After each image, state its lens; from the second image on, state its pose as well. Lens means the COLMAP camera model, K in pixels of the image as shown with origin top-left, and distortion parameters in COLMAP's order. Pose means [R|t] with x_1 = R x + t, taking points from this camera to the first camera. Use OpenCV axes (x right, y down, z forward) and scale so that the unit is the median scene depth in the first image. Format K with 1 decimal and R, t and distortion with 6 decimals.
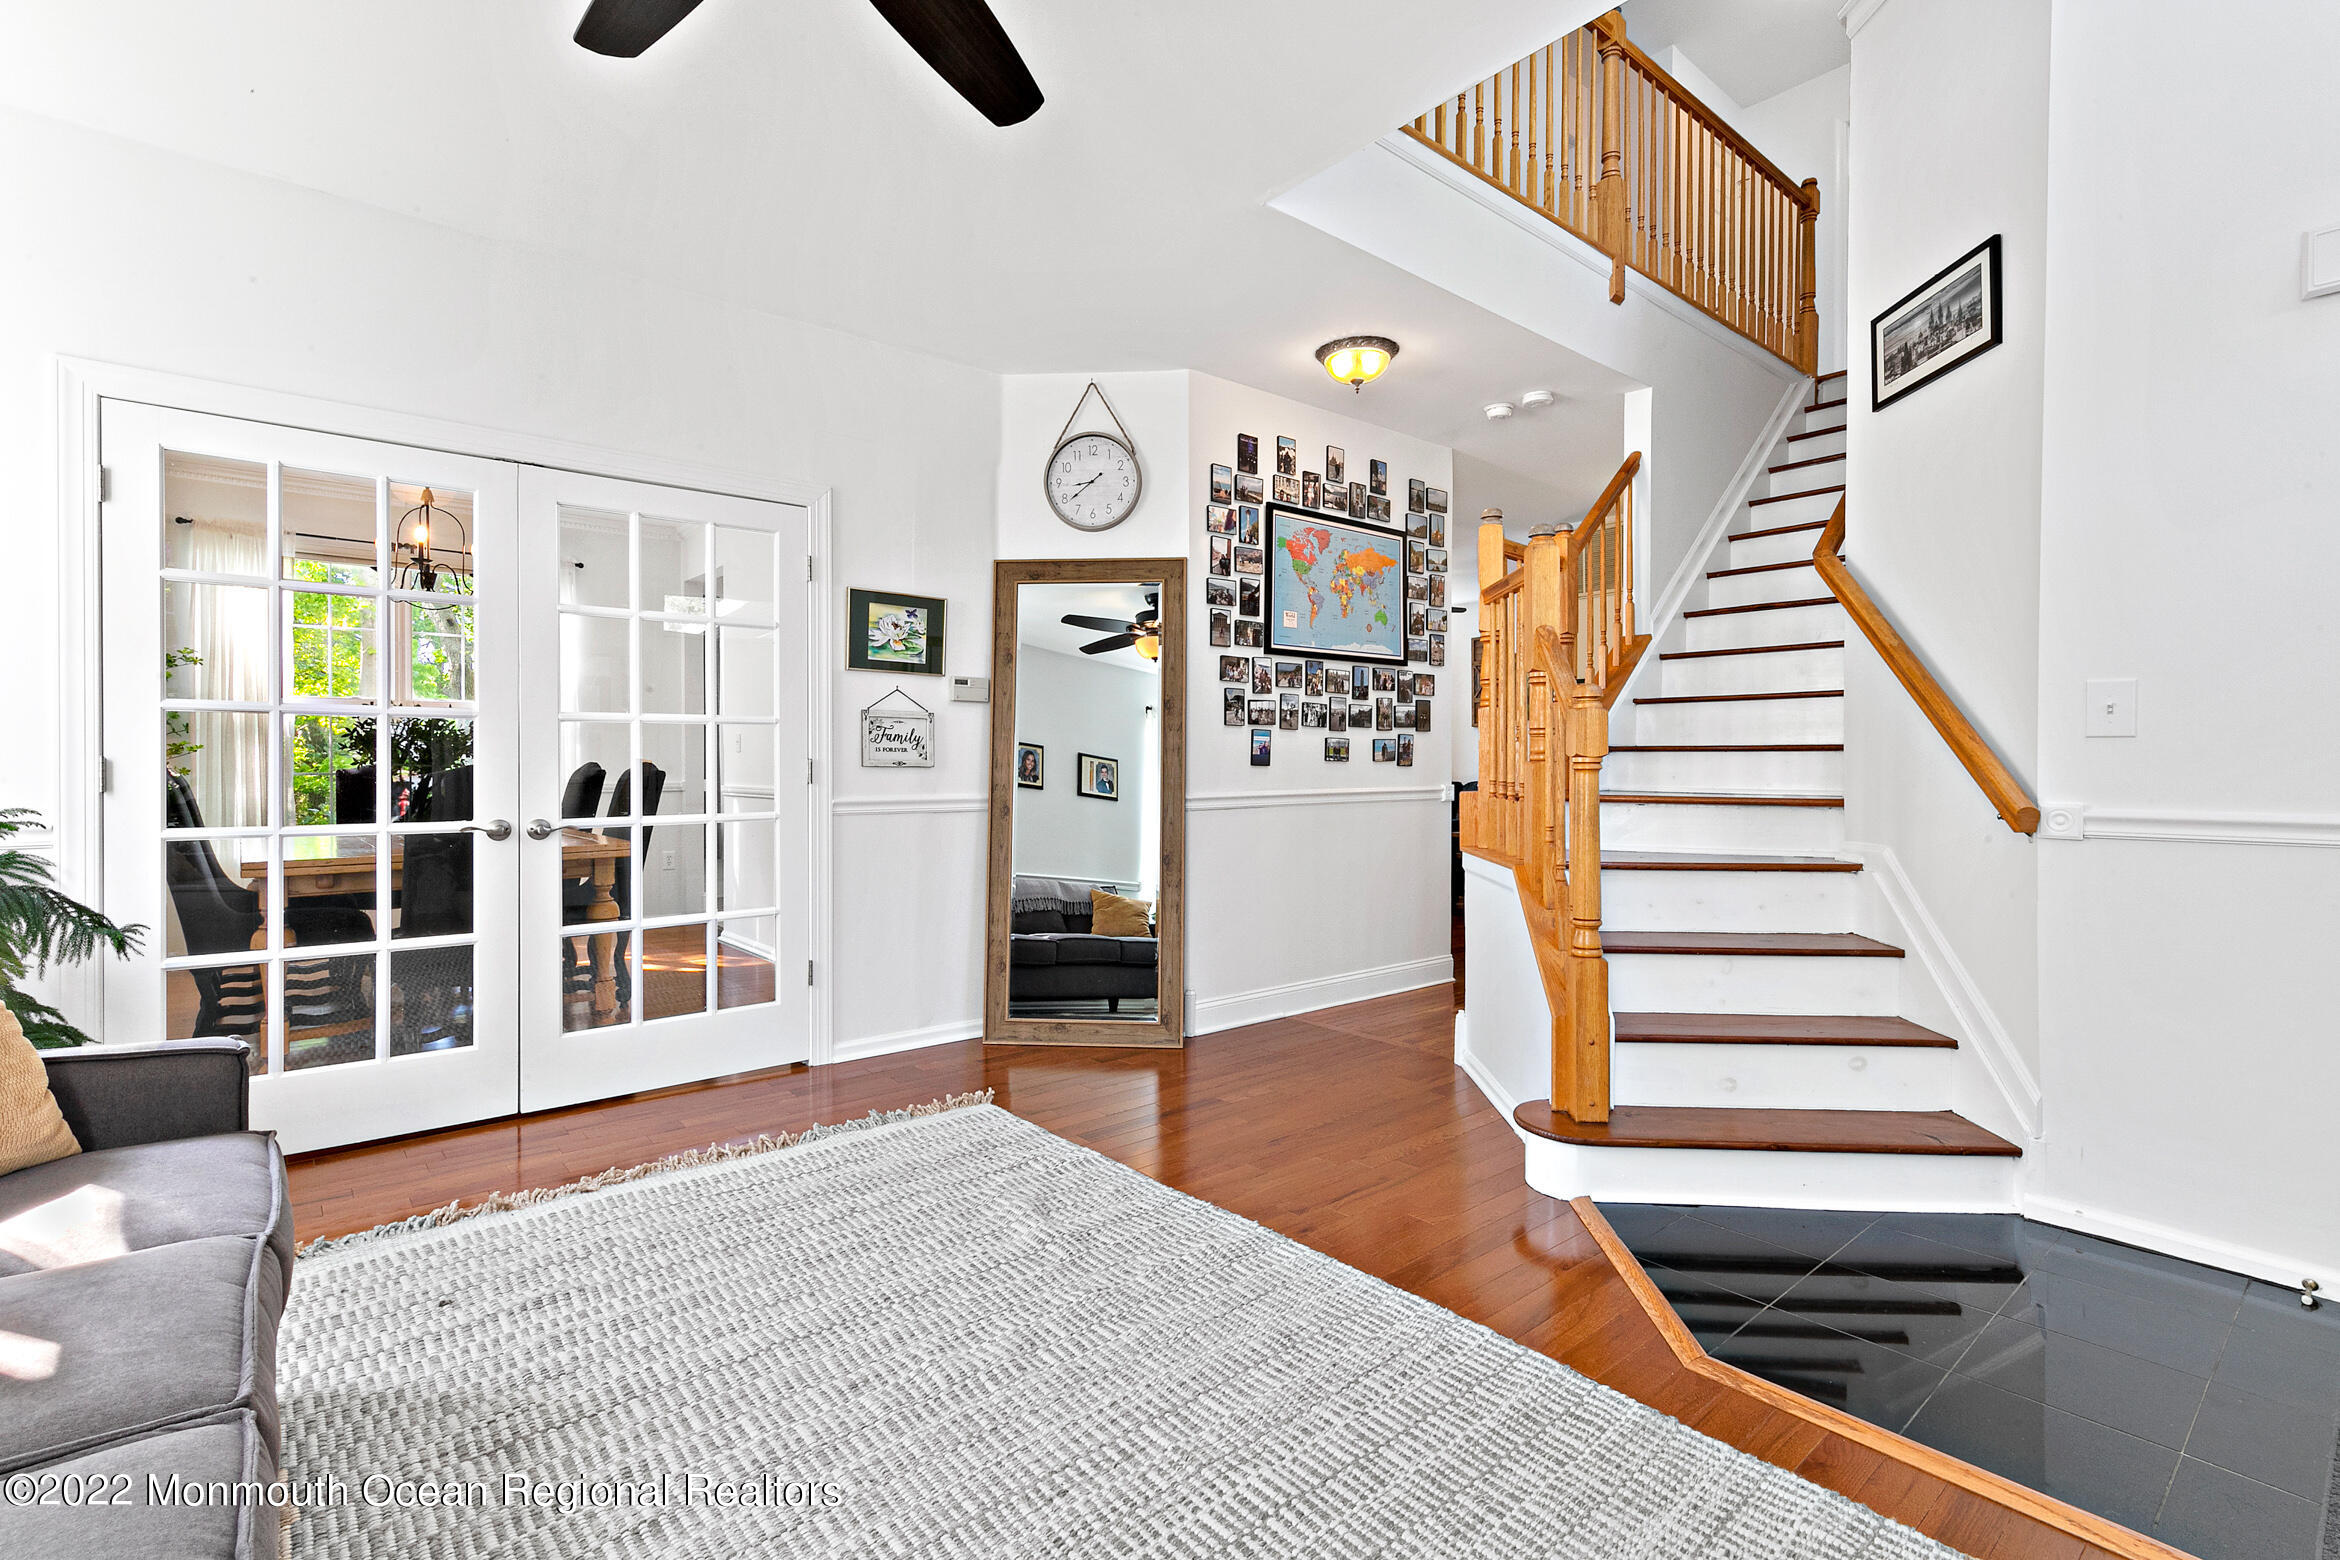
lens RADIAL K [[1063.7, 0, 1176.5], [0, 1063.7, 774.5], [0, 0, 1]] dist [0.013283, -0.000222]
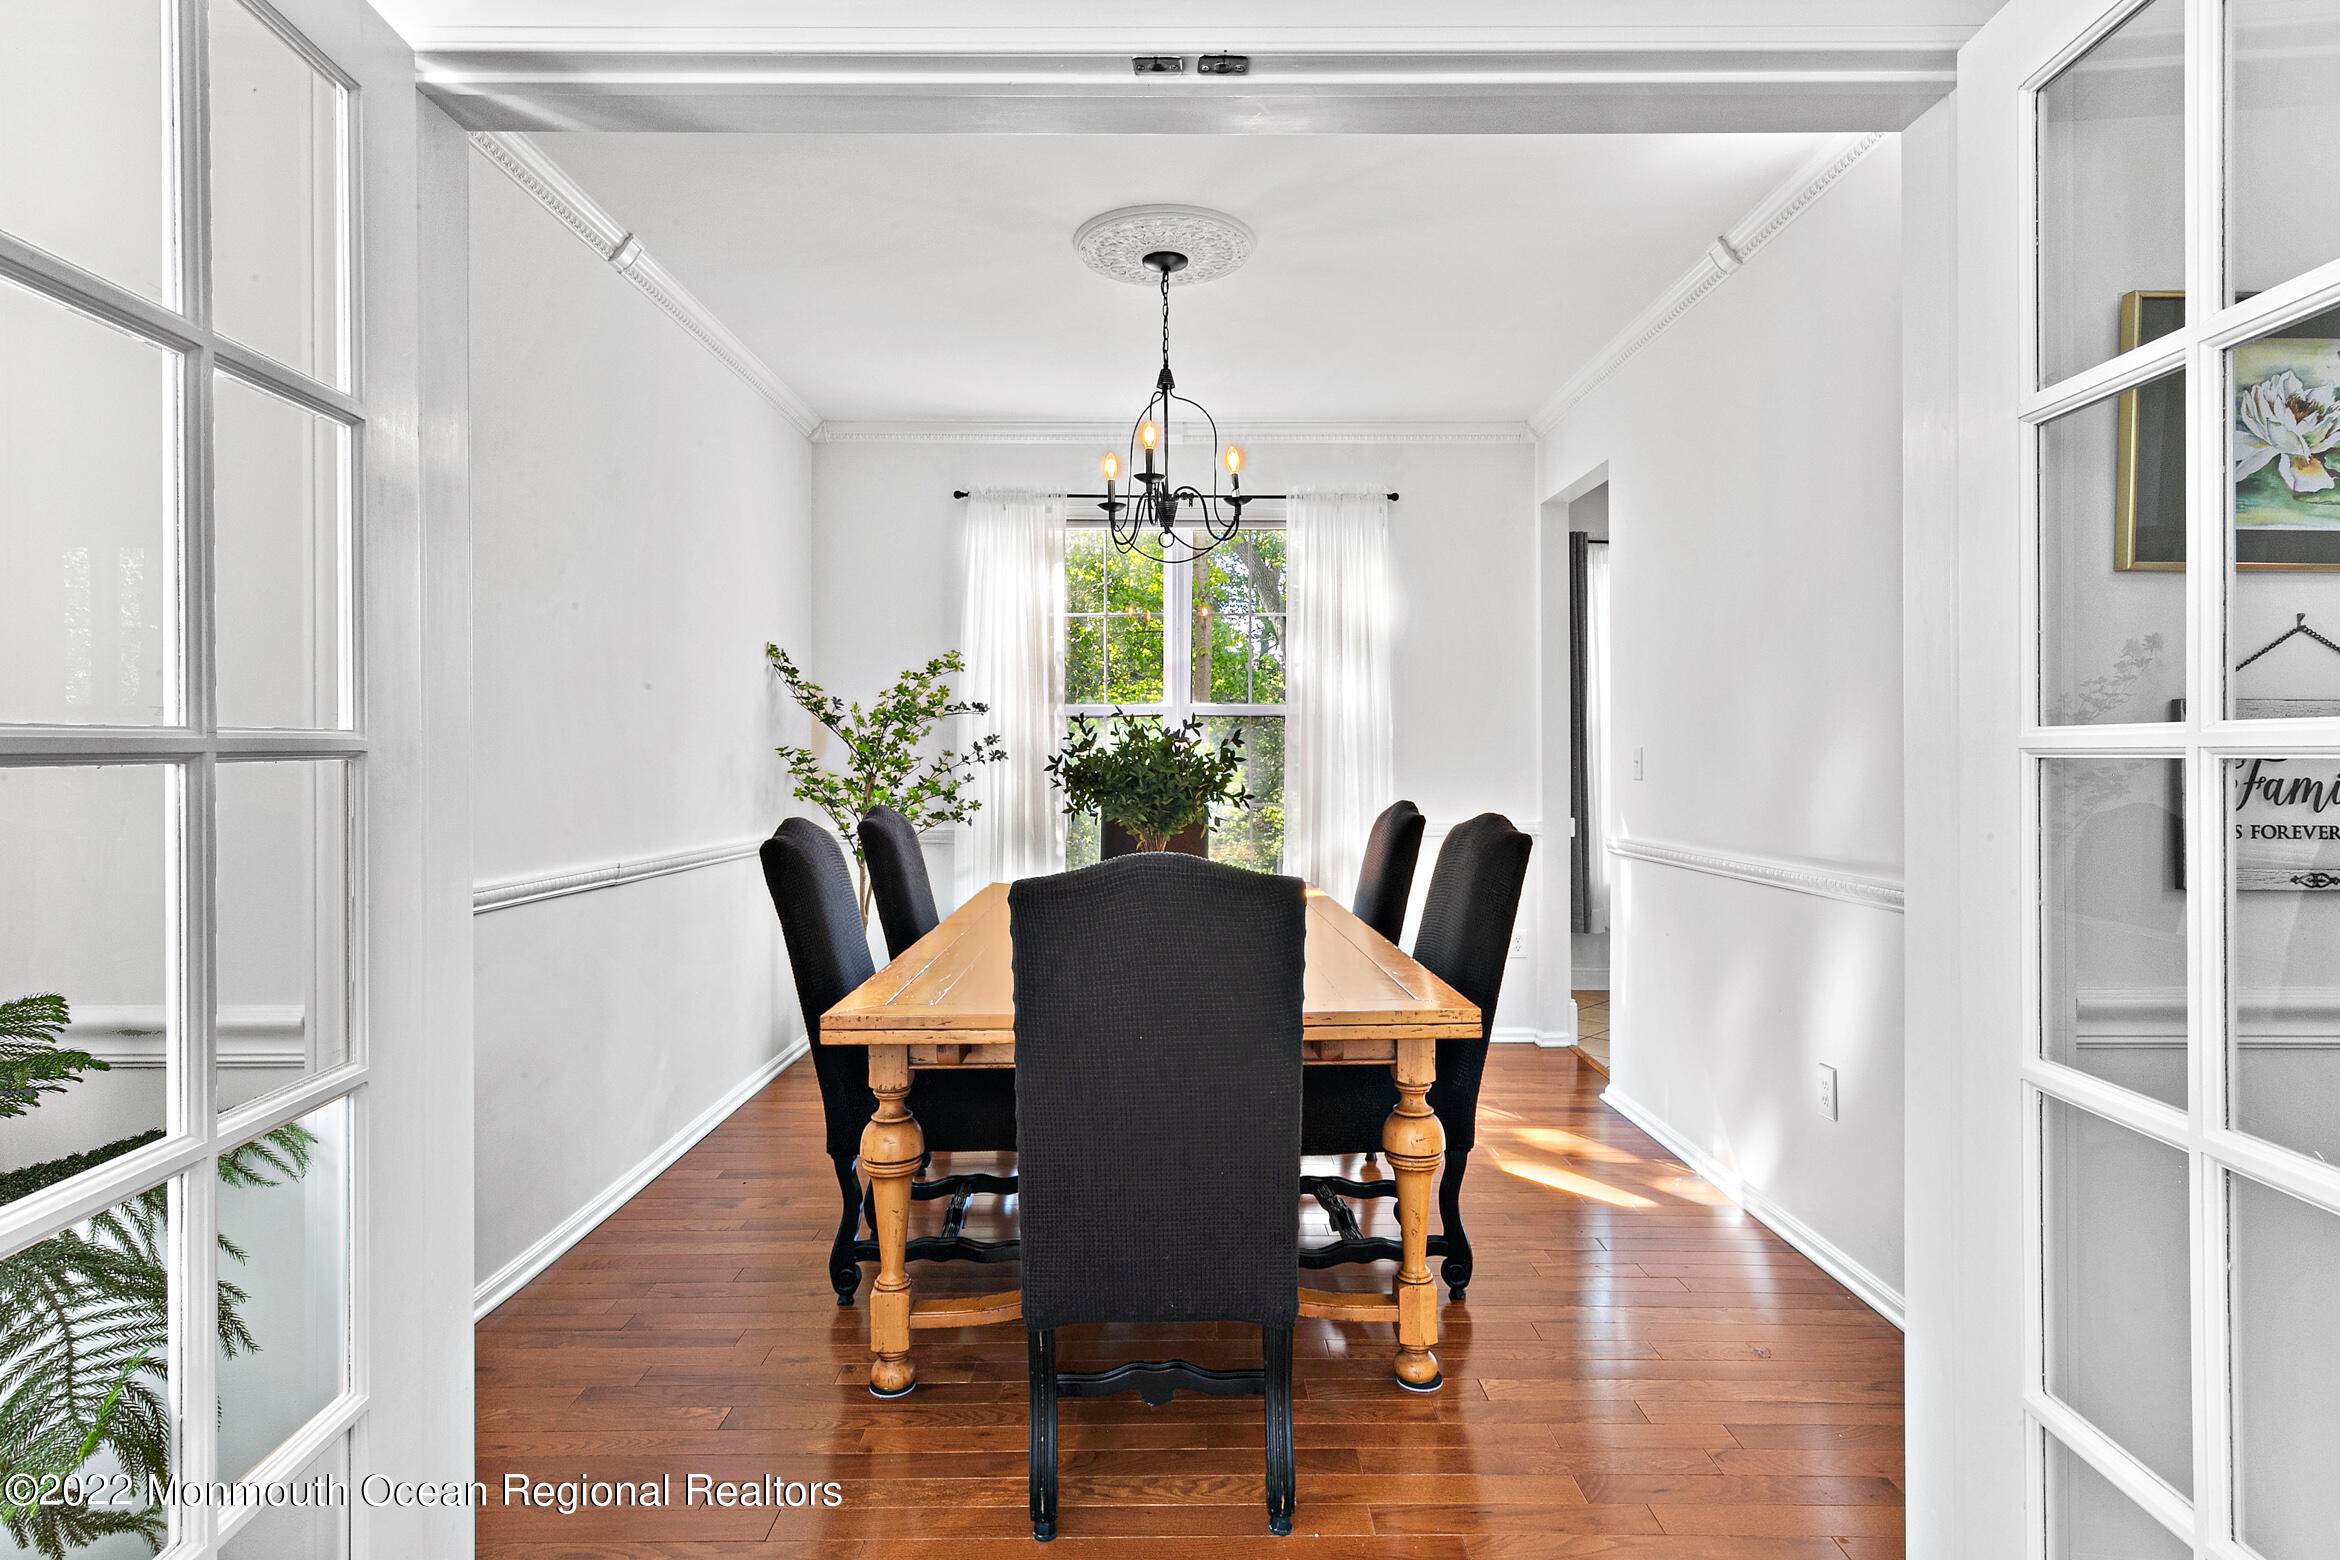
lens RADIAL K [[1258.4, 0, 1175.7], [0, 1258.4, 766.5], [0, 0, 1]] dist [-0.006415, -0.000753]
pose [[0.770031, -0.000893, -0.638006, -0.283091], [-0.005565, 0.999952, -0.008116, -0.036878], [0.637982, 0.009800, 0.769989, 0.539937]]
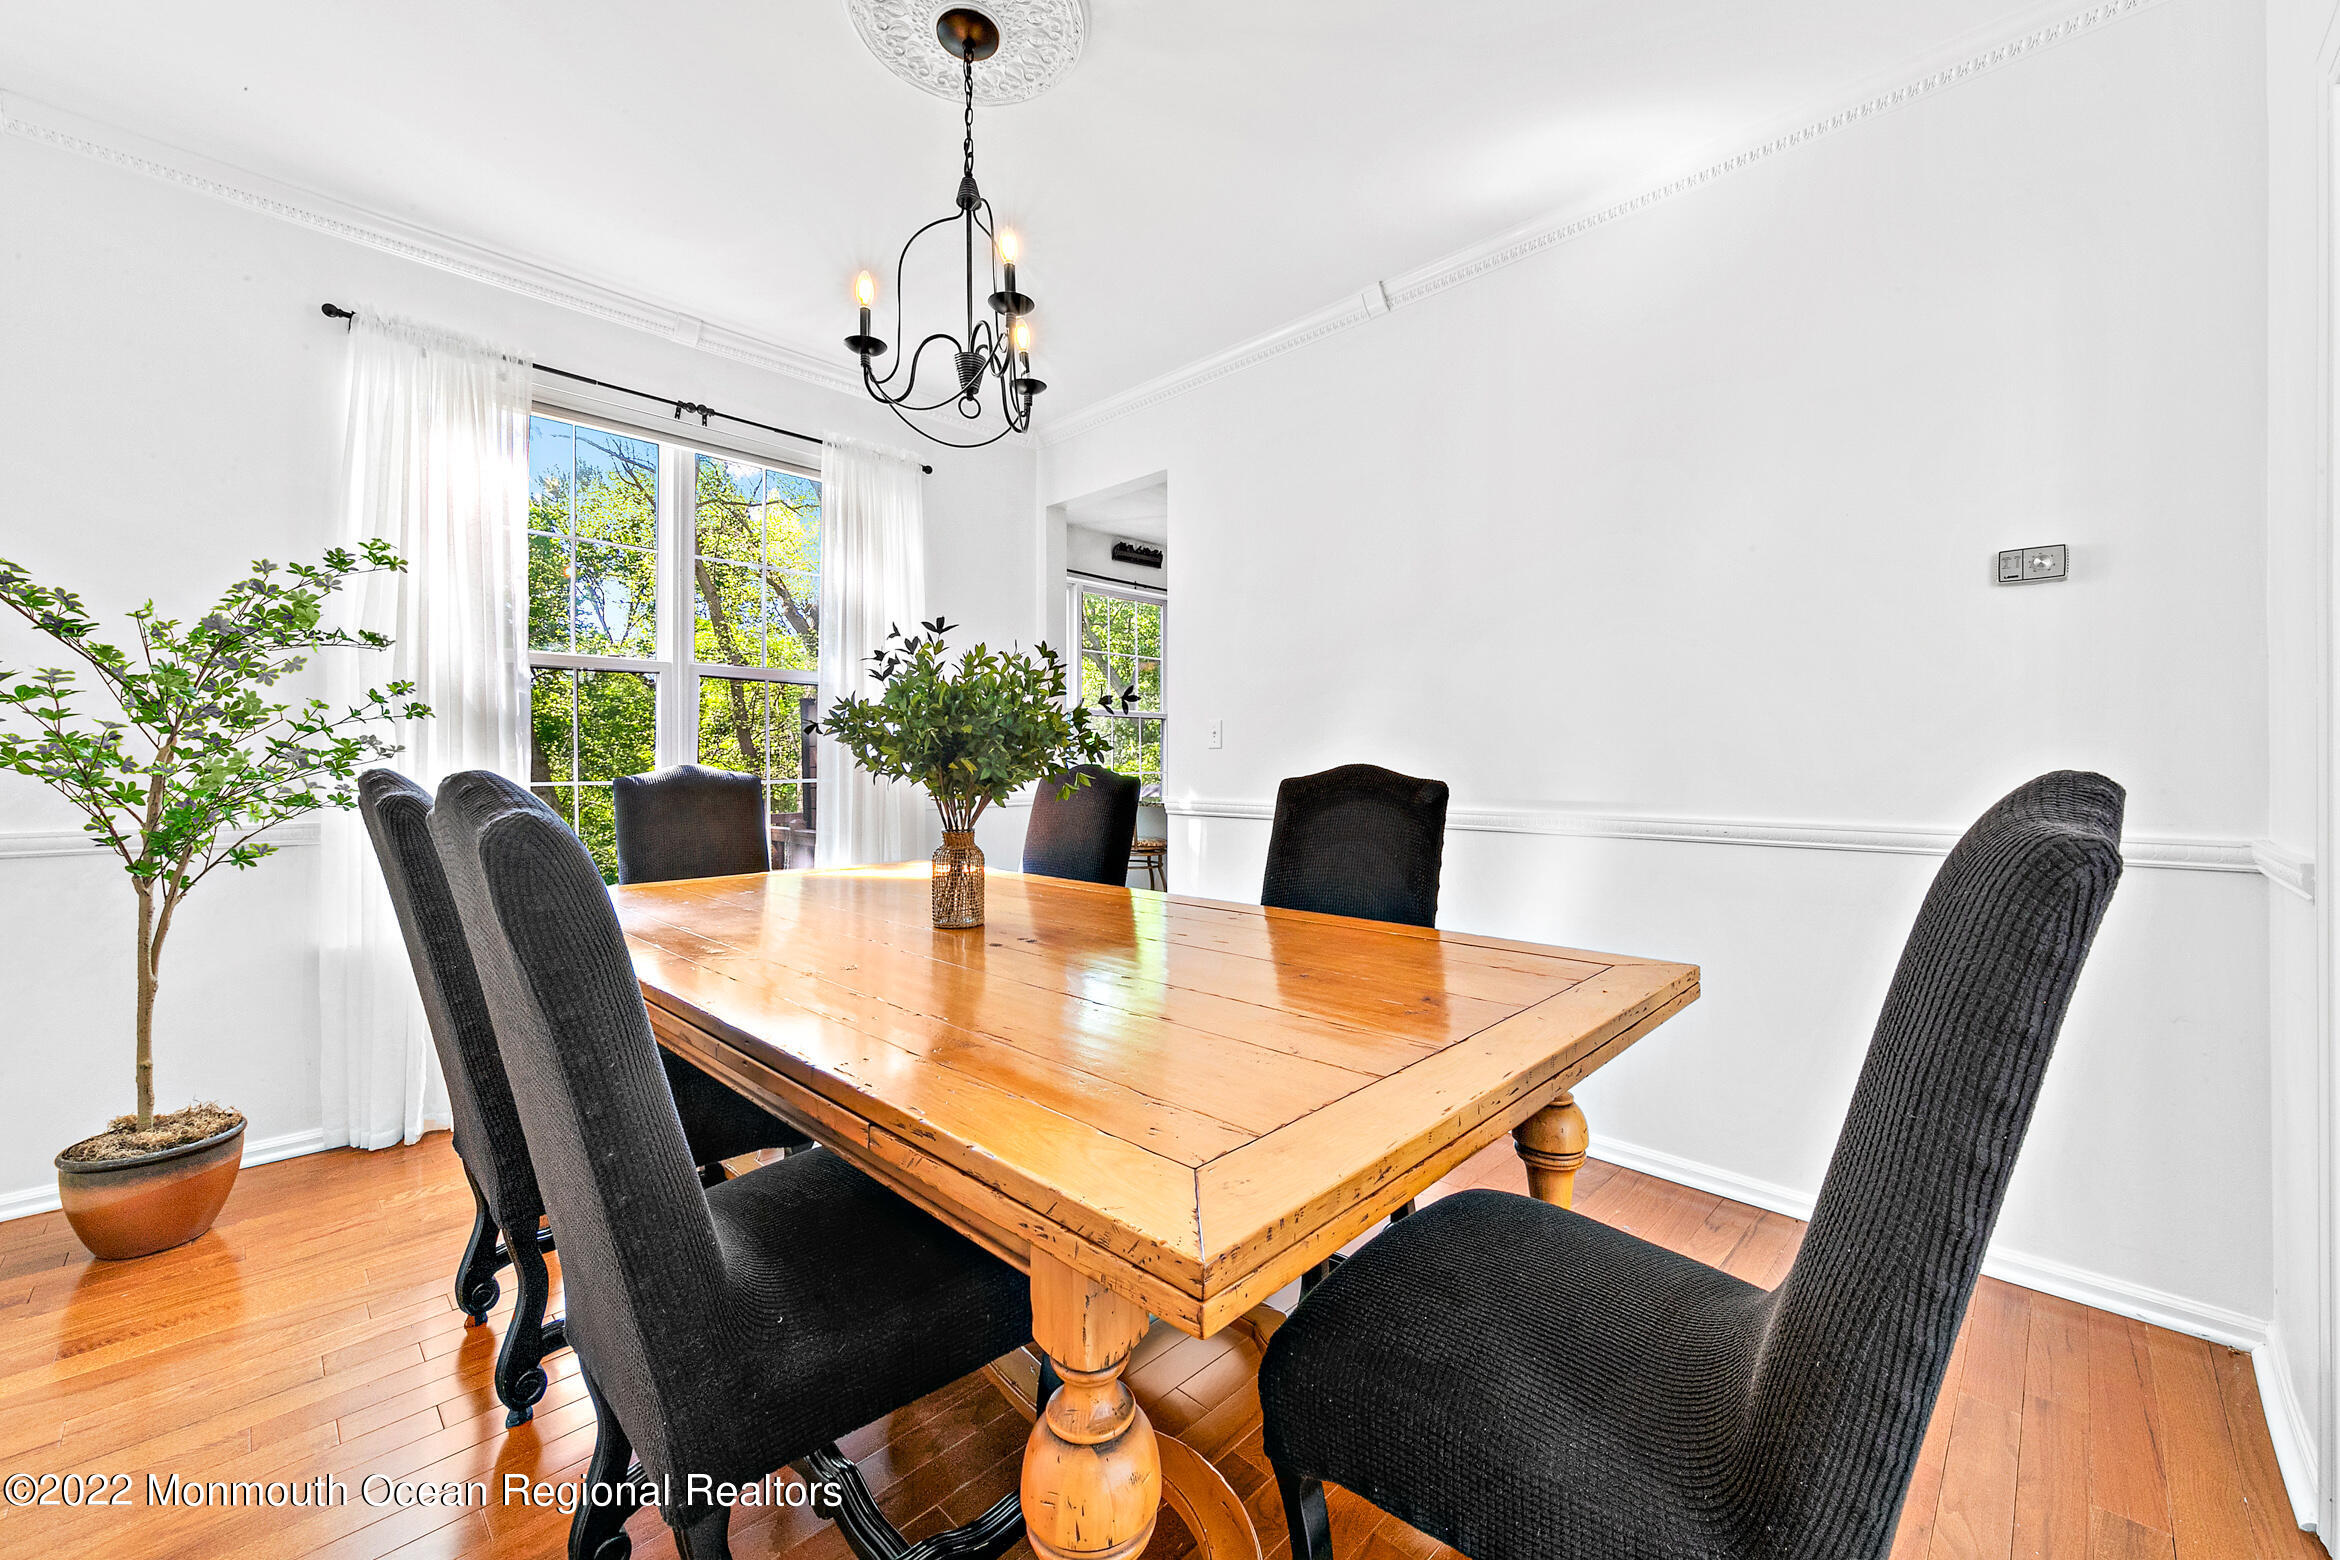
lens RADIAL K [[912.1, 0, 1159.6], [0, 912.1, 768.6], [0, 0, 1]] dist [0.010545, -0.000472]
pose [[0.995308, -0.000677, 0.096755, -0.801574], [0.001601, 0.999954, -0.009469, -0.009473], [-0.096744, 0.009579, 0.995263, 0.727247]]
